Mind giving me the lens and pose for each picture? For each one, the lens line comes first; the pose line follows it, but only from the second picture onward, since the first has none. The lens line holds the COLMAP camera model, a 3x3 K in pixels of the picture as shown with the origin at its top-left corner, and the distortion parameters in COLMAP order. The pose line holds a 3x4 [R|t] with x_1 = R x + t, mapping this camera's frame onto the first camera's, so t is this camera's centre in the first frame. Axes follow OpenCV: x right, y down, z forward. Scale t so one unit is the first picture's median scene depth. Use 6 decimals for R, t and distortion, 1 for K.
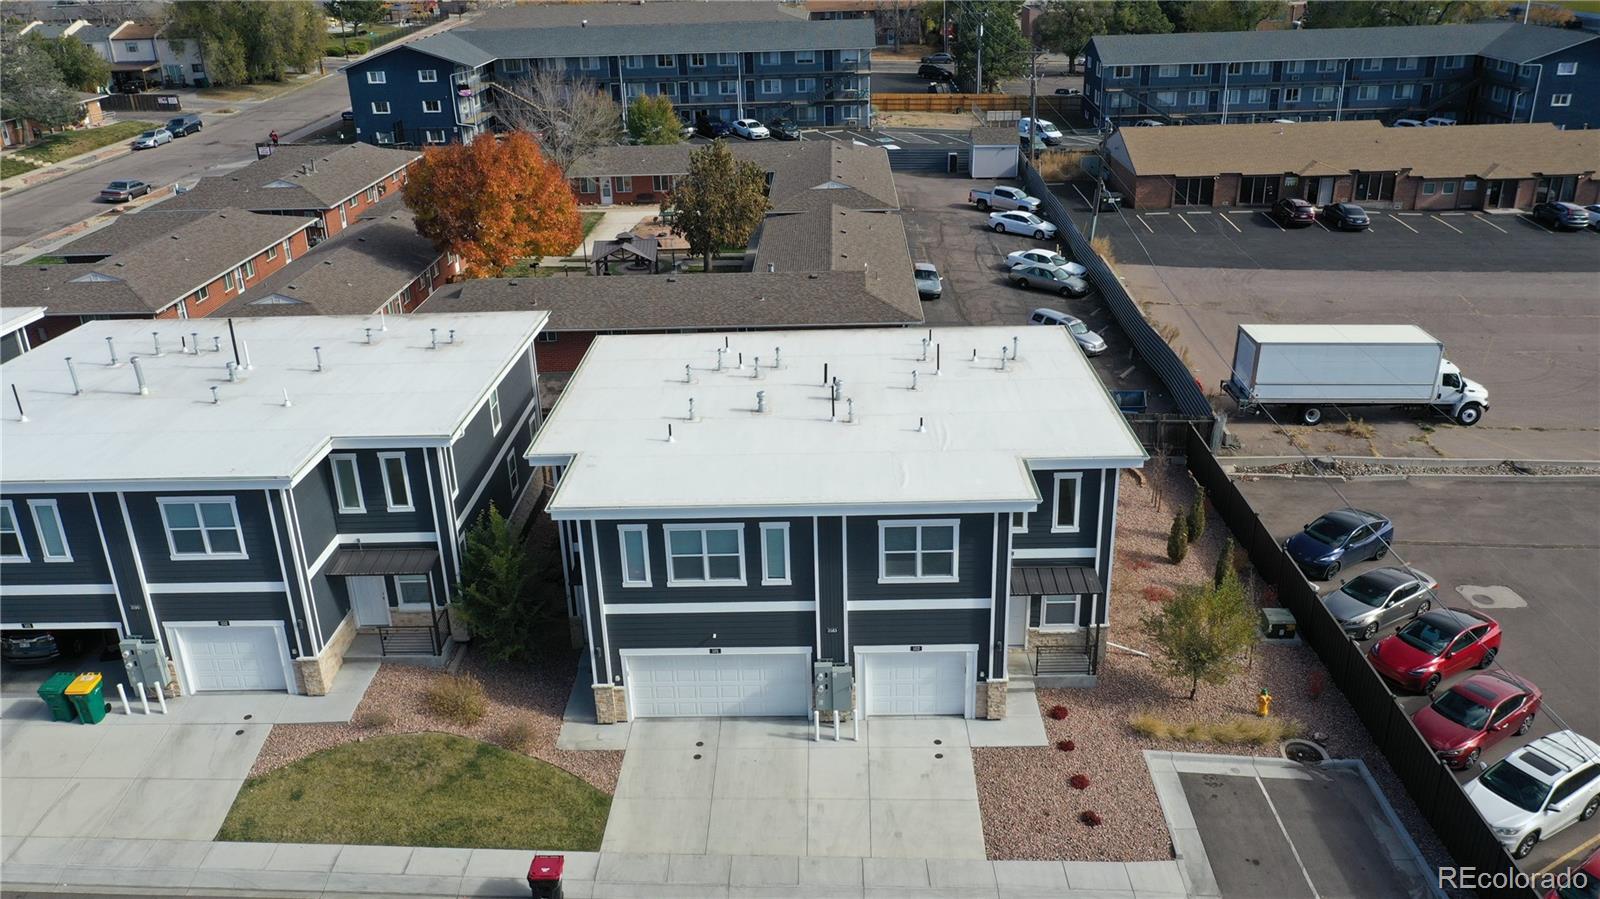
lens RADIAL K [[1249.7, 0, 800.7], [0, 1249.7, 447.2], [0, 0, 1]] dist [-0.002474, -0.012887]
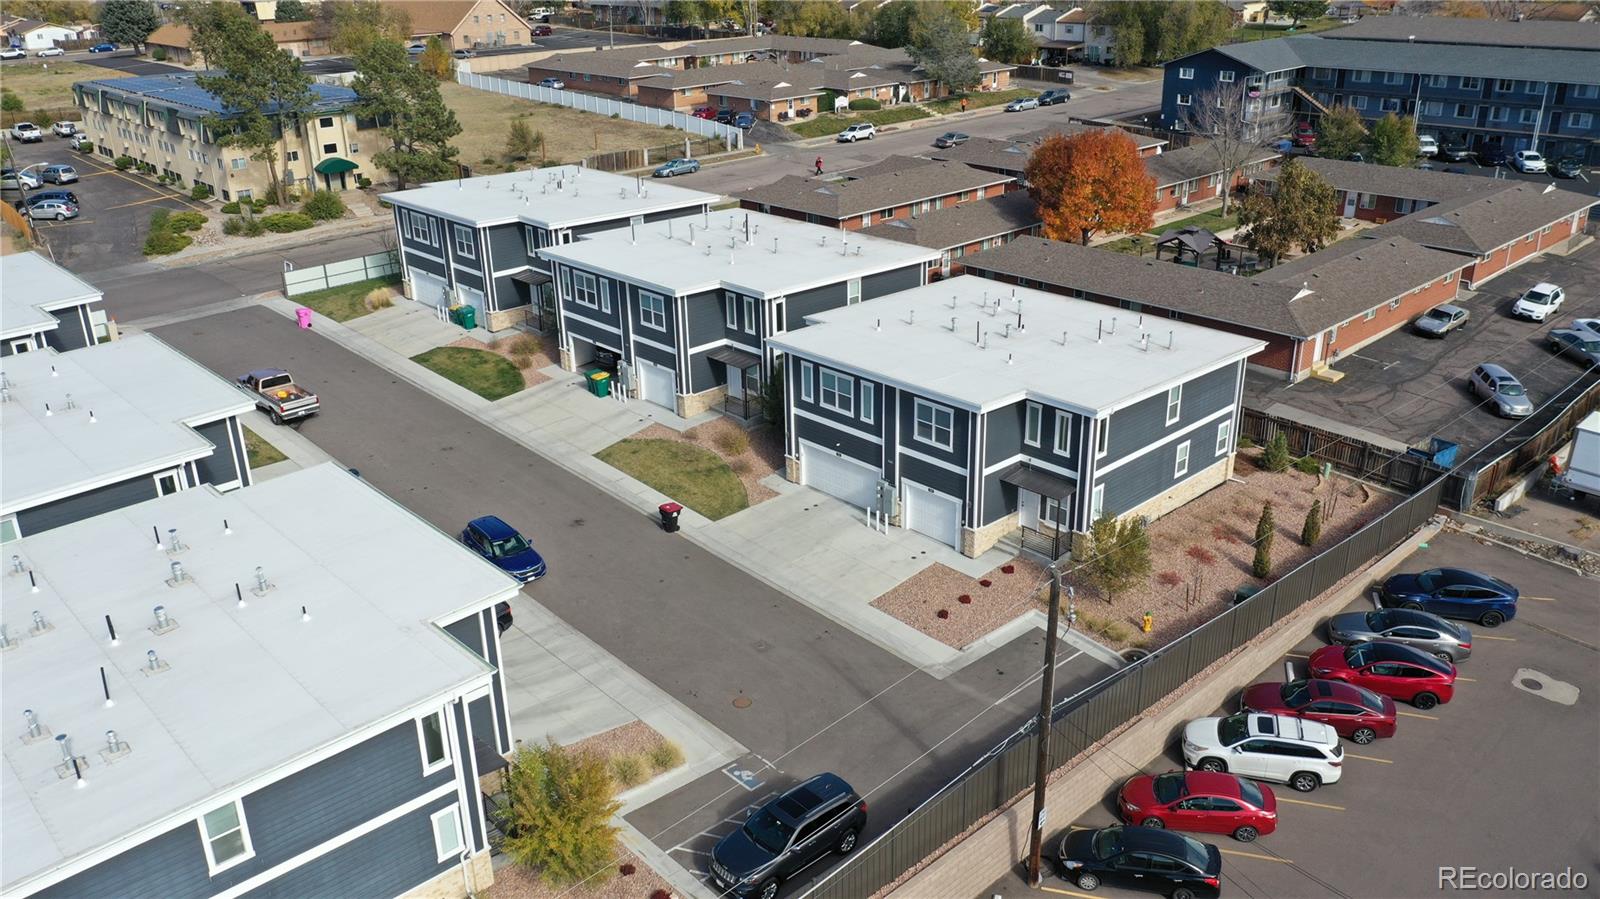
lens RADIAL K [[1249.7, 0, 800.7], [0, 1249.7, 447.2], [0, 0, 1]] dist [-0.002474, -0.012887]
pose [[0.694371, 0.286260, -0.660230, 0.949543], [-0.274535, 0.953461, 0.124668, -0.034794], [0.665191, 0.094690, 0.740645, -0.233871]]
